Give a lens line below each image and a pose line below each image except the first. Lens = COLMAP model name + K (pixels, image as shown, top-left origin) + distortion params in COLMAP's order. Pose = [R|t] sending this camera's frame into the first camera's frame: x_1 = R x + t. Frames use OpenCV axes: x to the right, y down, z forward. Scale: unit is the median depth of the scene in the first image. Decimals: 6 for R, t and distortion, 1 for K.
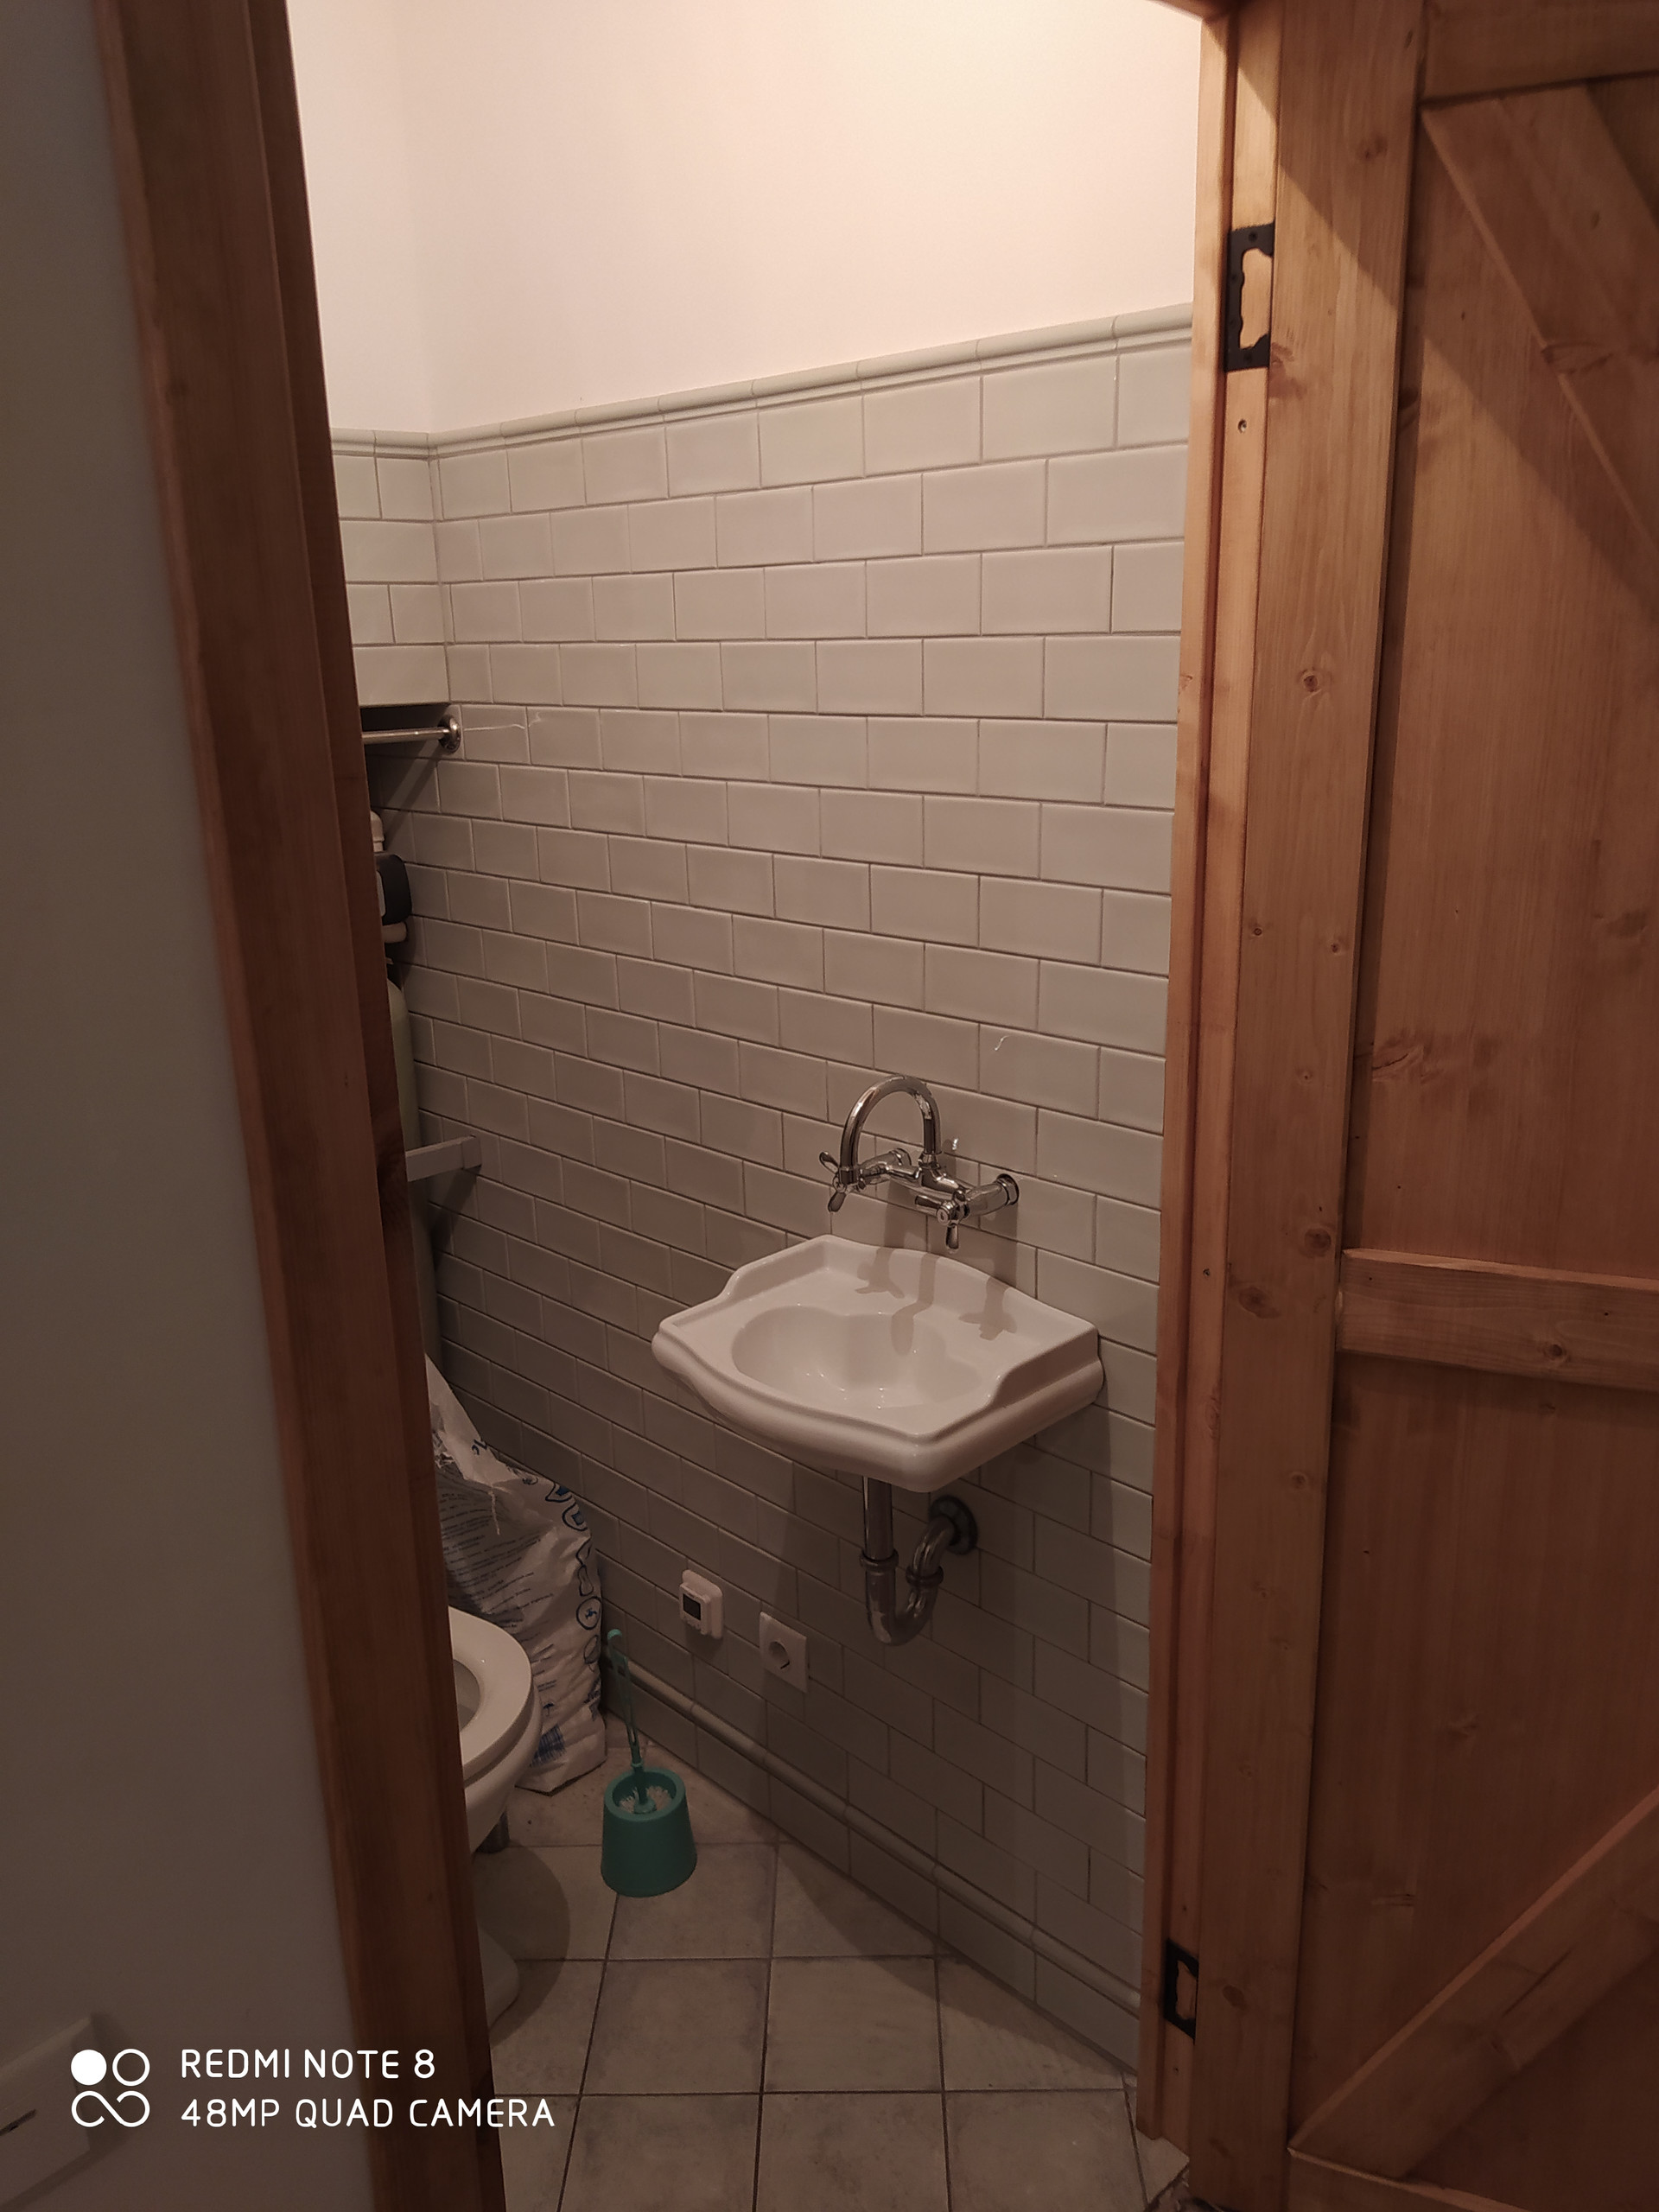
lens RADIAL K [[1663.9, 0, 840.6], [0, 1663.9, 1099.1], [0, 0, 1]] dist [0.098537, -0.159165]
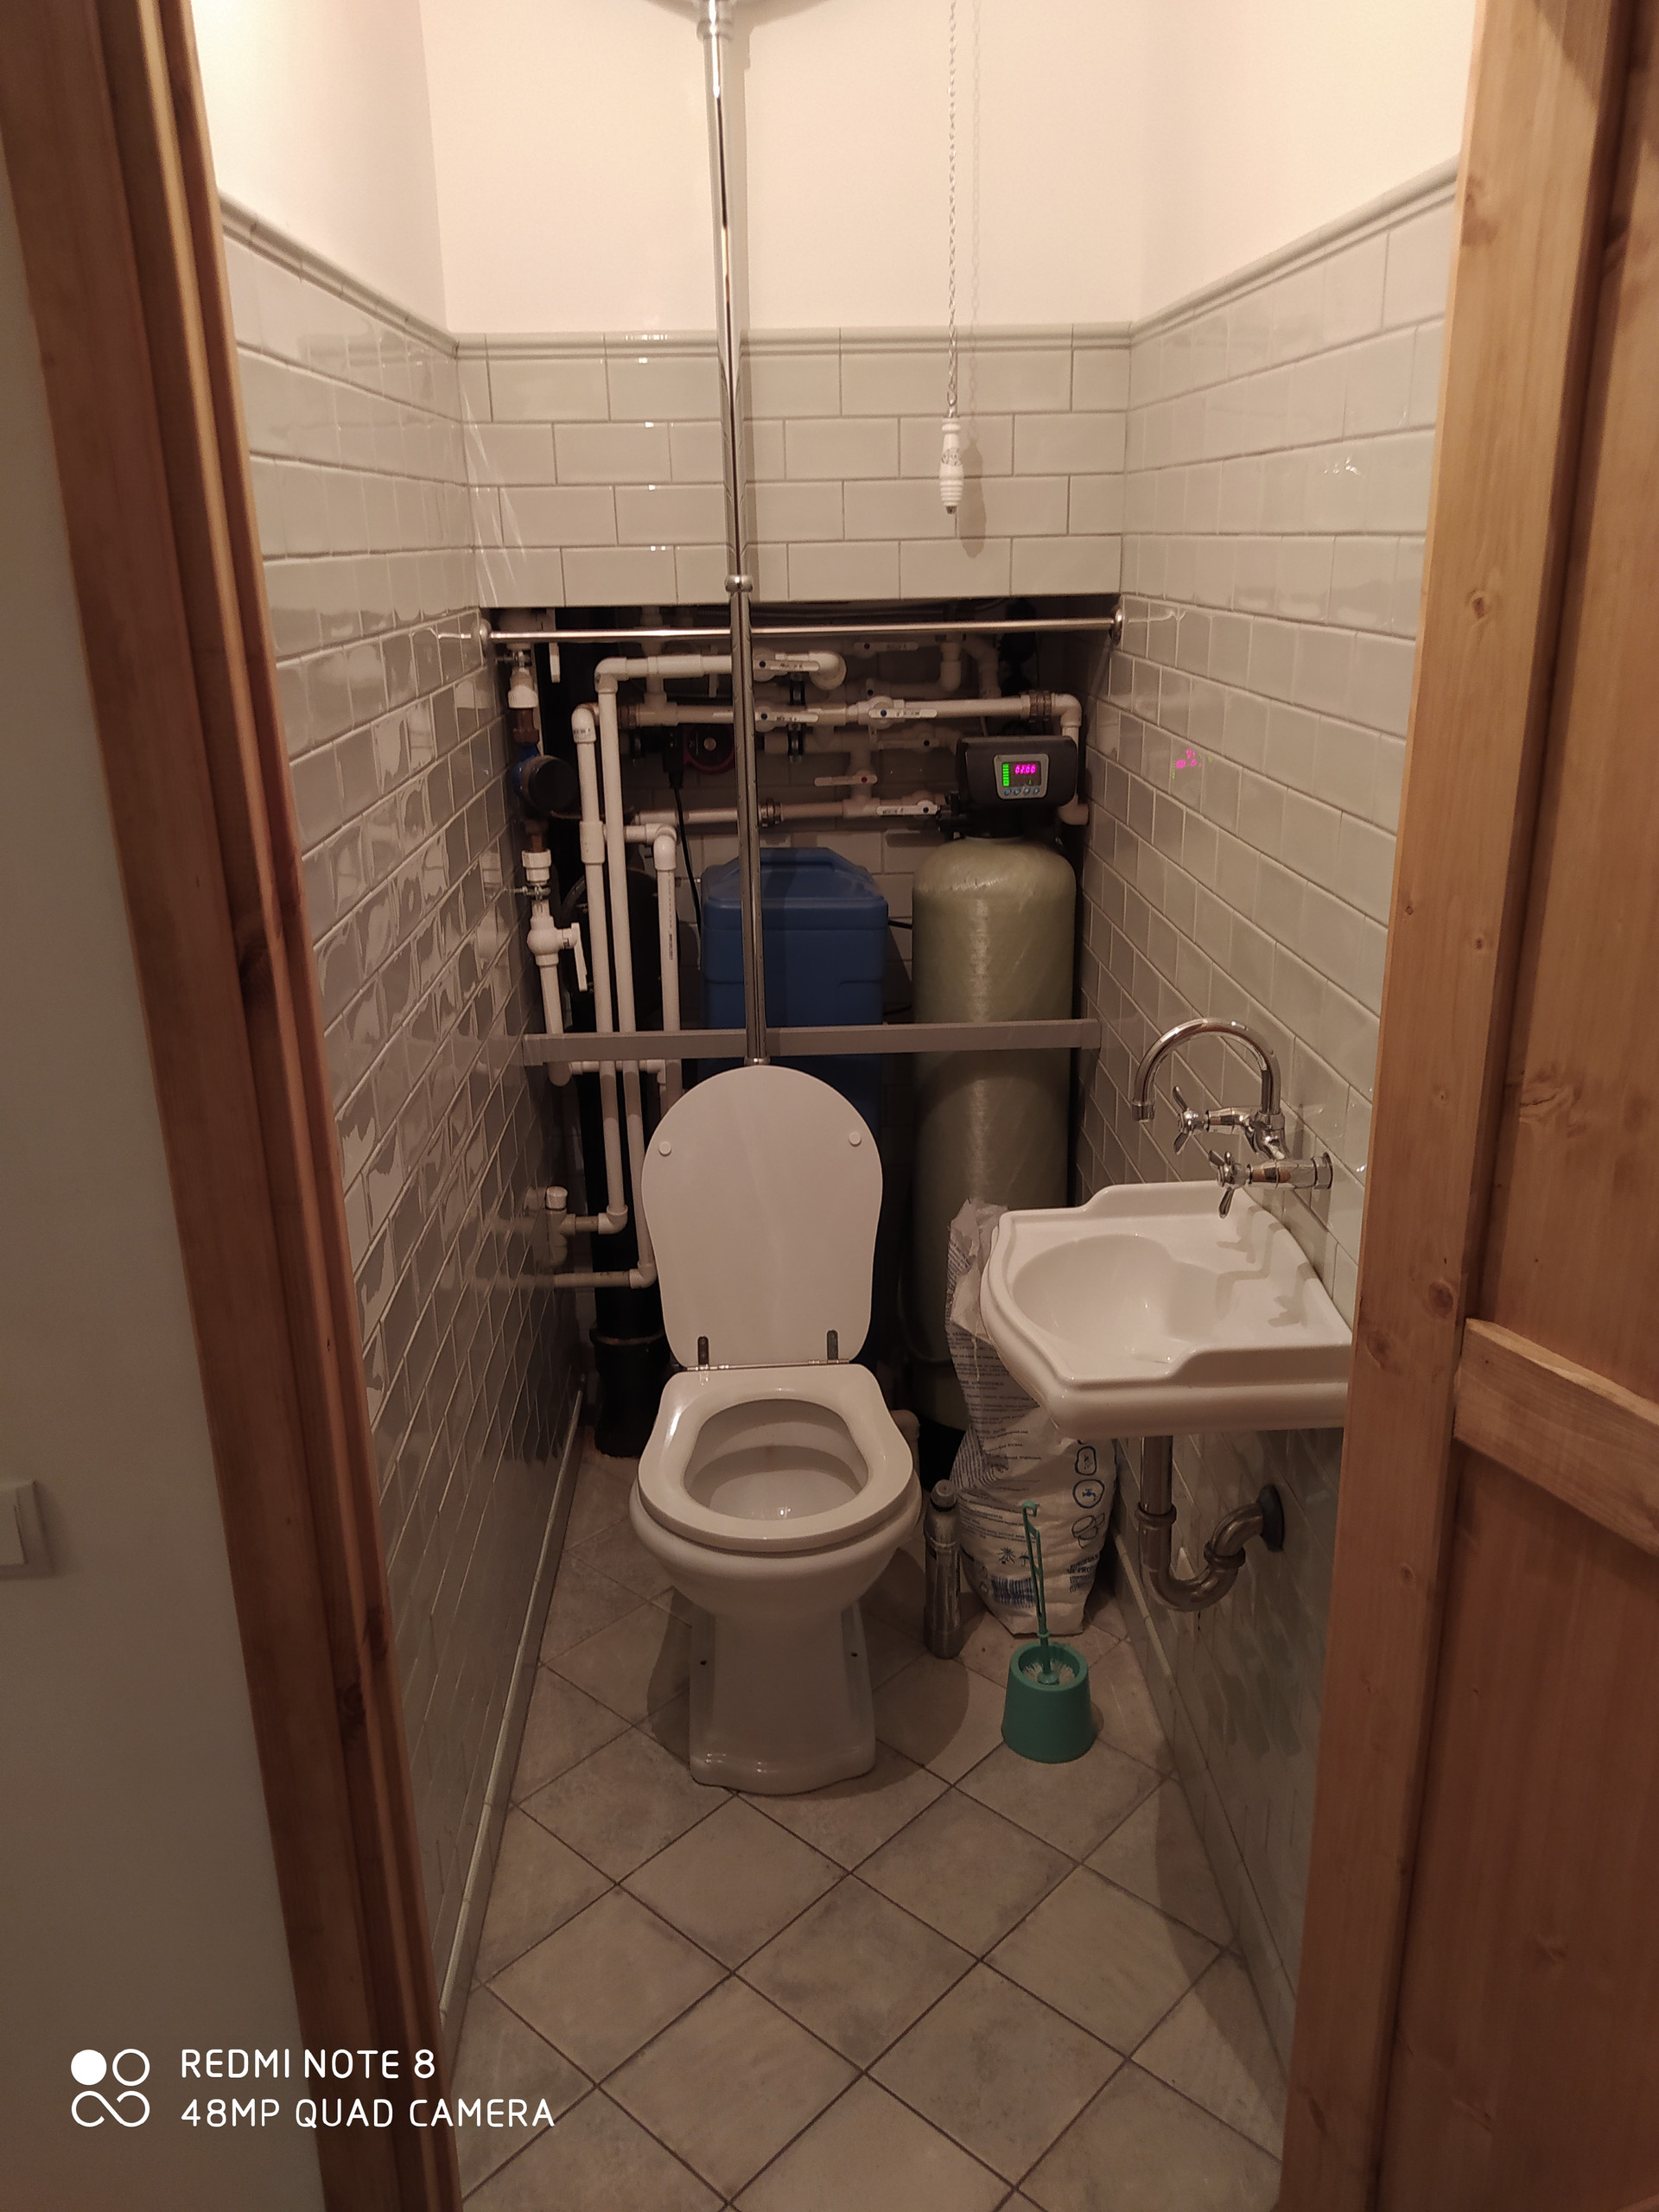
lens RADIAL K [[1663.9, 0, 840.6], [0, 1663.9, 1099.1], [0, 0, 1]] dist [0.098537, -0.159165]
pose [[0.747116, 0.223499, -0.625992, 0.522259], [-0.181033, 0.974592, 0.131898, -0.061245], [0.639566, 0.014782, 0.768594, 0.169802]]
